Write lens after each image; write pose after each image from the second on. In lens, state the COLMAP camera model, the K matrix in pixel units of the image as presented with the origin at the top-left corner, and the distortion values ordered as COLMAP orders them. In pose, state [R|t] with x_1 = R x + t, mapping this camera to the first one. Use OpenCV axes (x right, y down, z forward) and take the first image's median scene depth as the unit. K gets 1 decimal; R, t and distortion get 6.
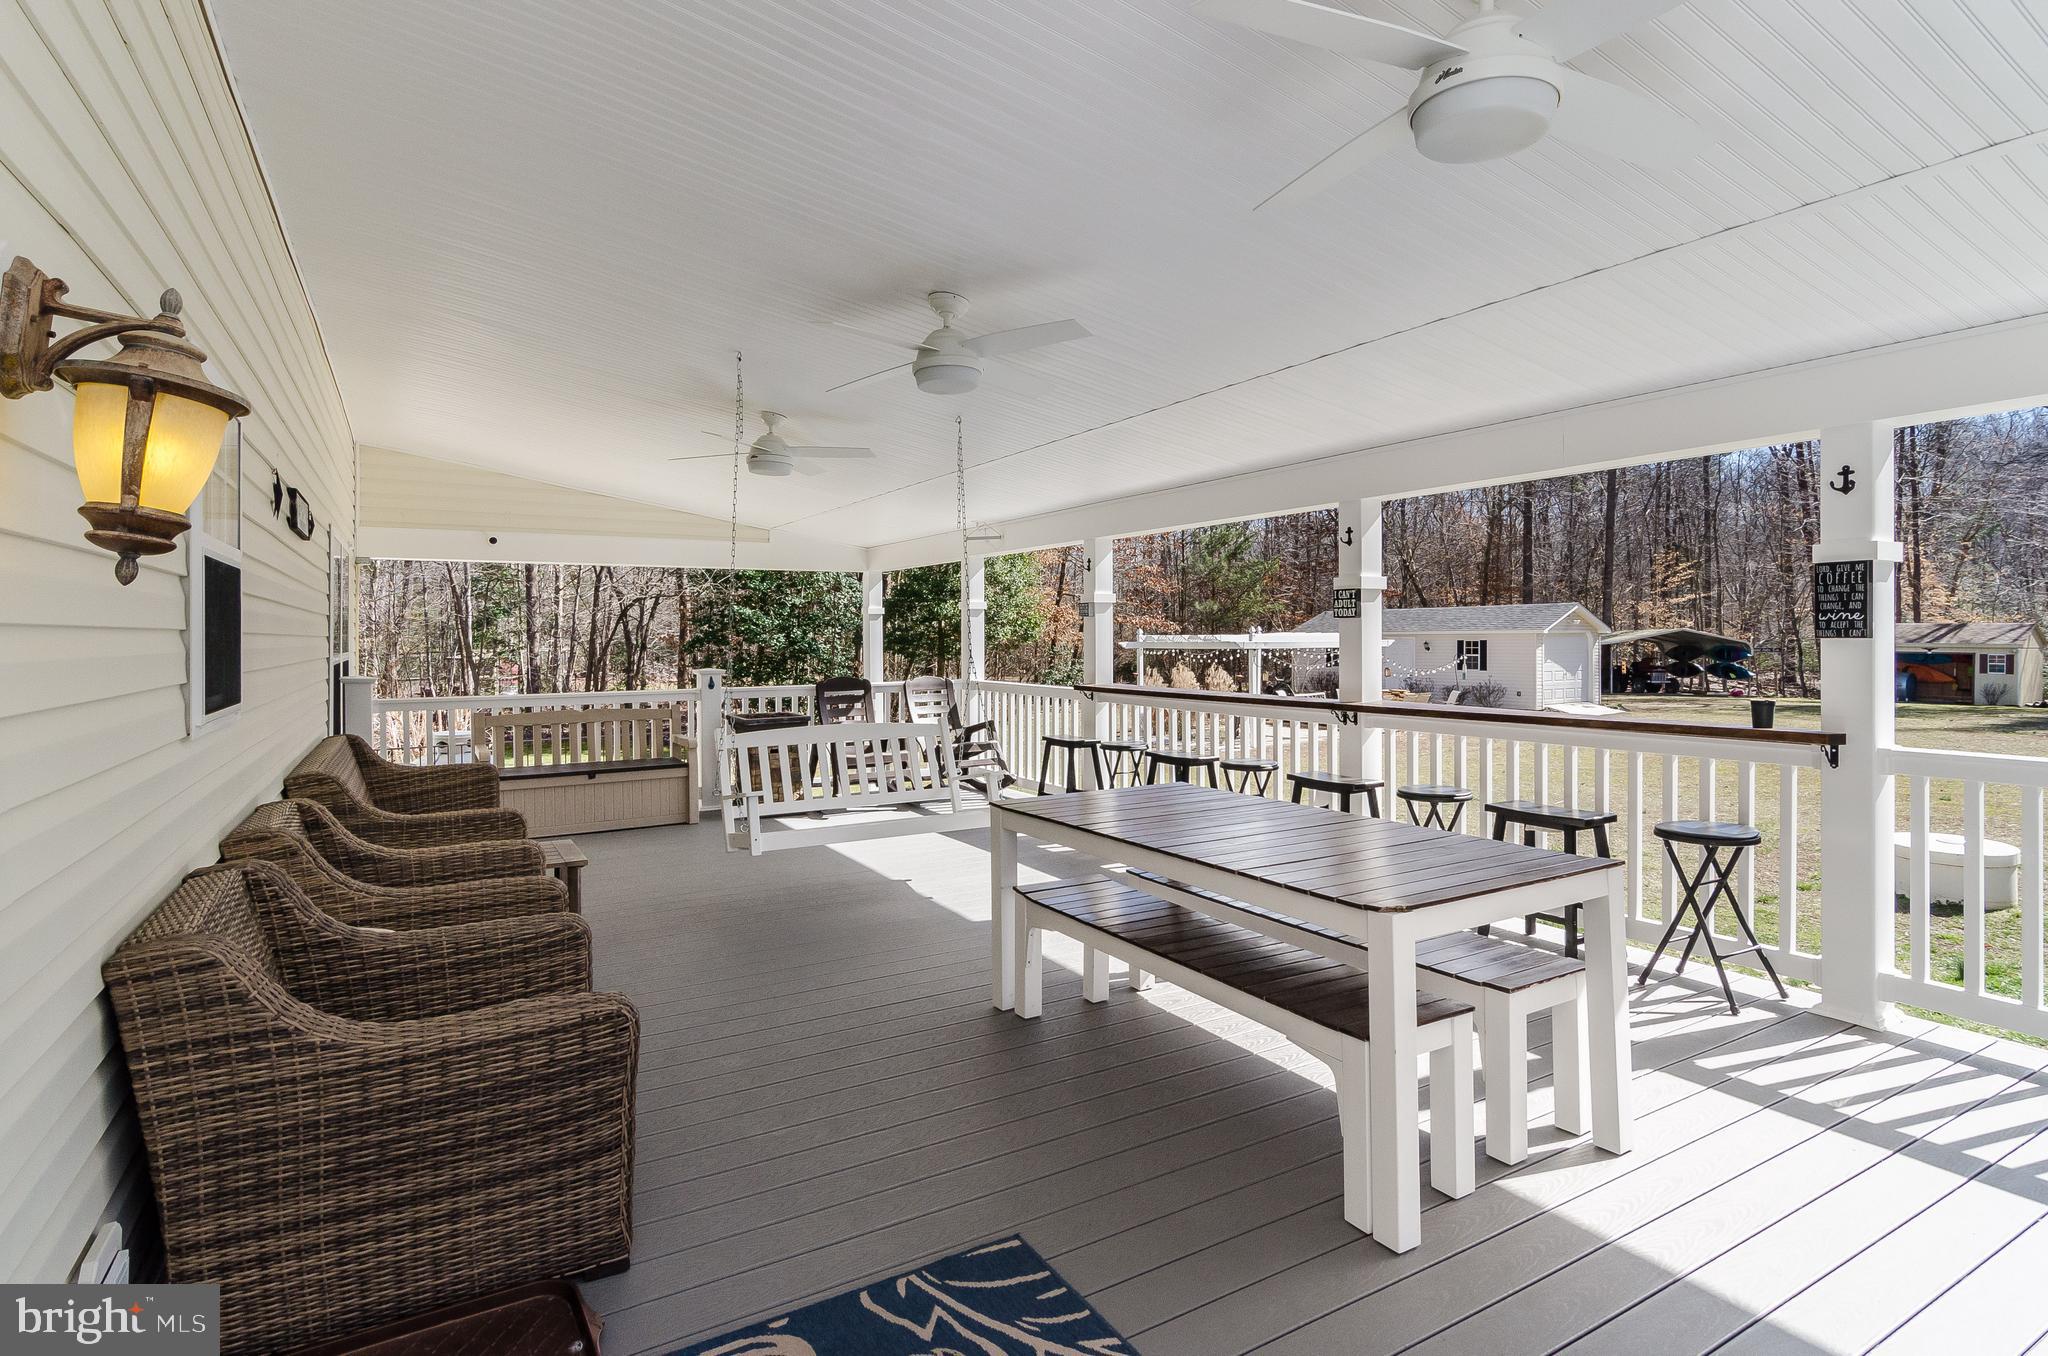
lens RADIAL K [[936.2, 0, 1023.7], [0, 936.2, 633.7], [0, 0, 1]] dist [-0.000674, -0.000638]
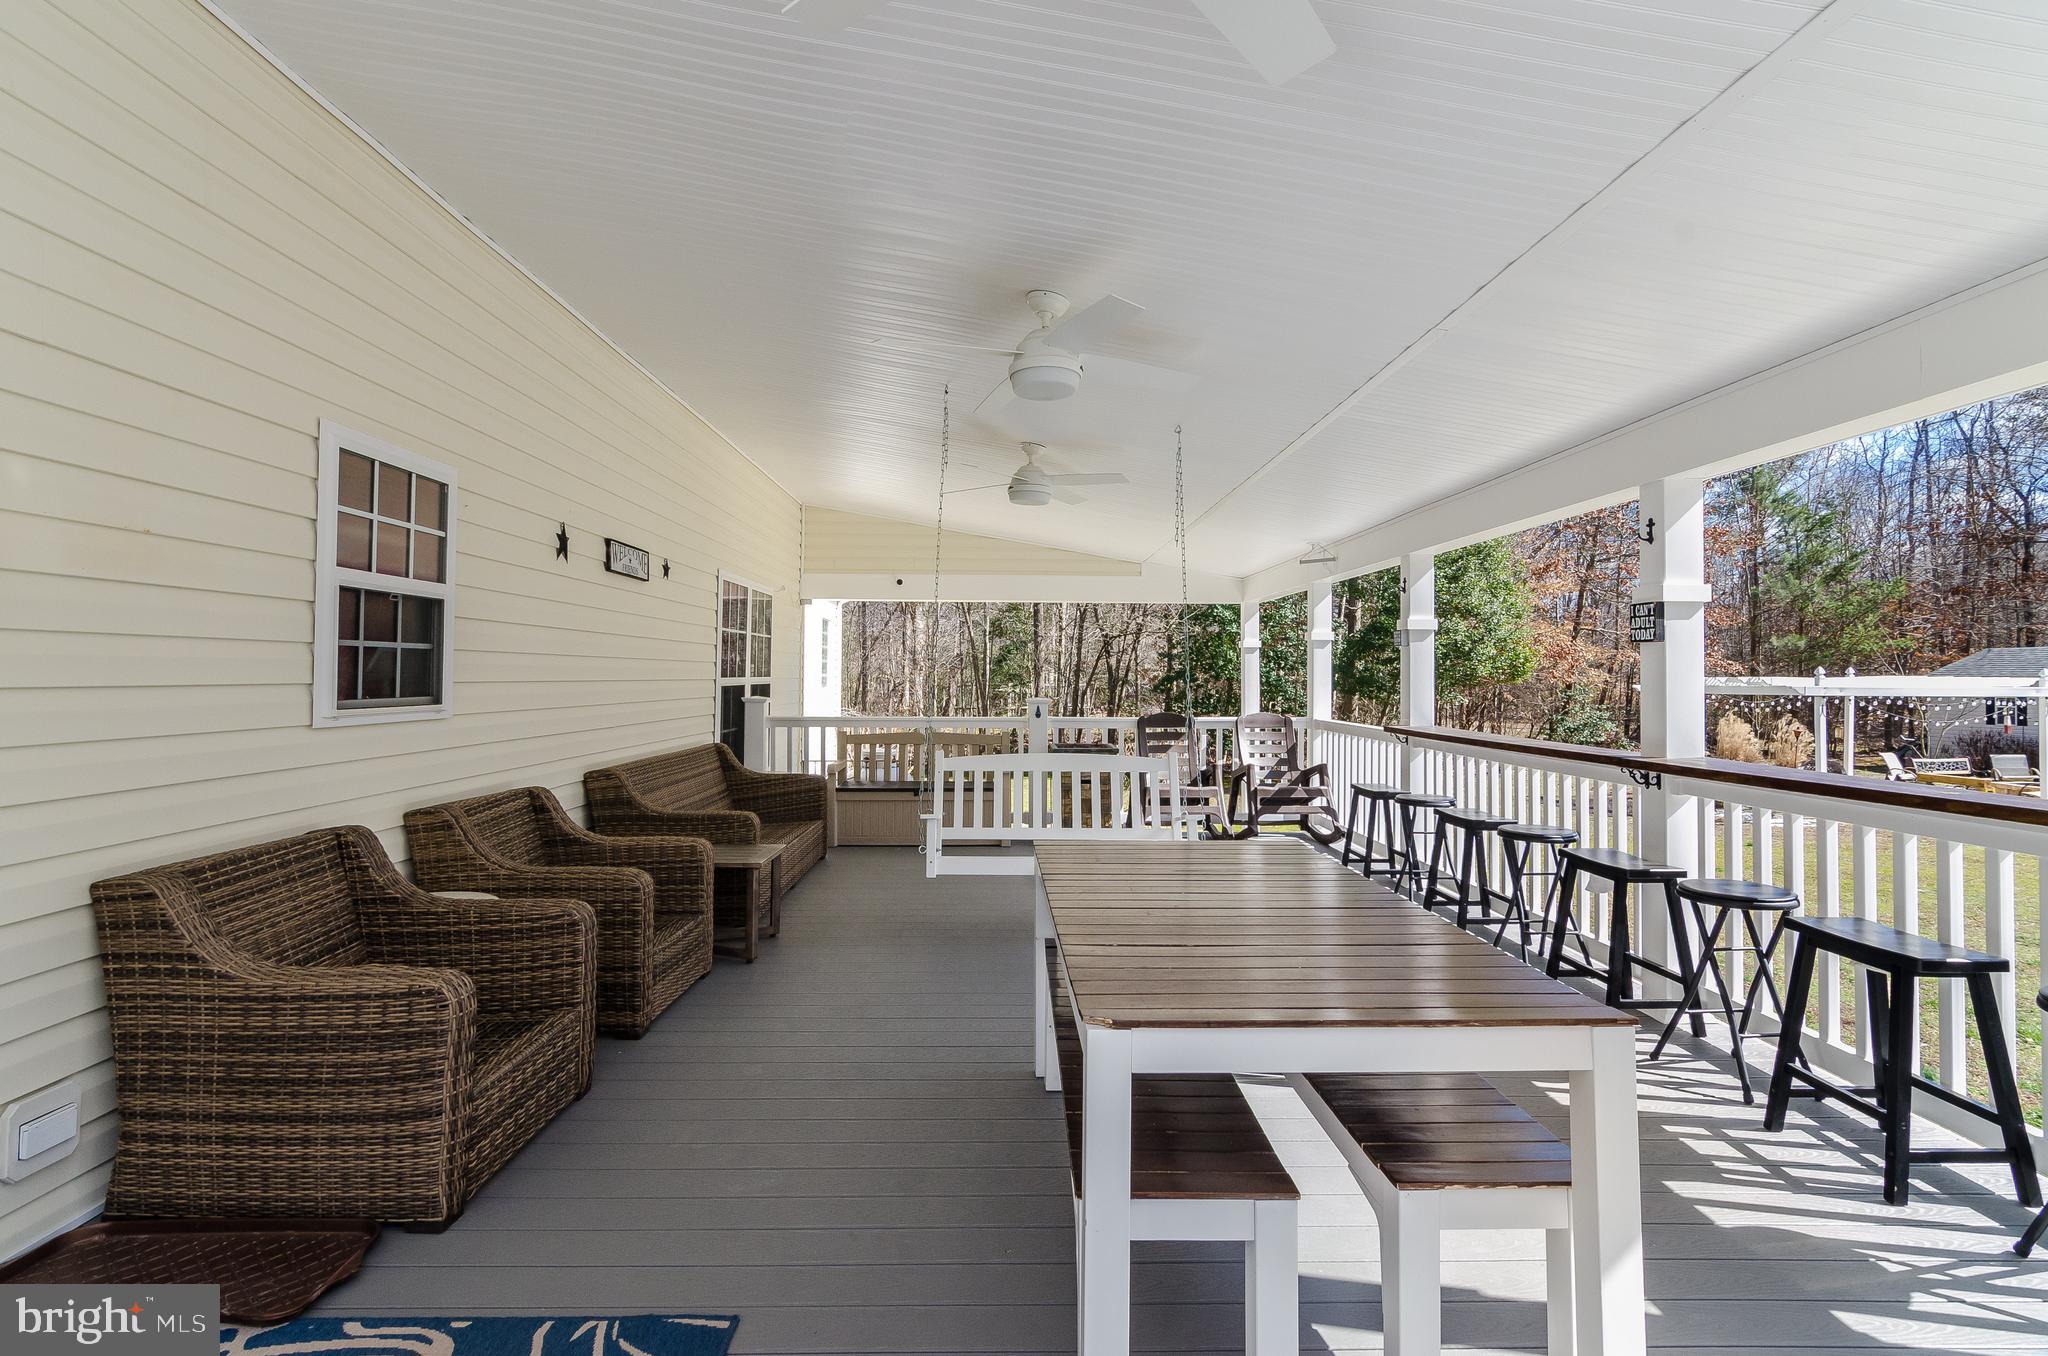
lens RADIAL K [[950.5, 0, 1023.4], [0, 950.5, 648.4], [0, 0, 1]] dist [0.000230, 0.000582]
pose [[0.890882, 0.000471, -0.454235, 0.431627], [-0.010984, 0.999729, -0.020506, 0.014998], [0.454102, 0.023258, 0.890646, 0.202714]]
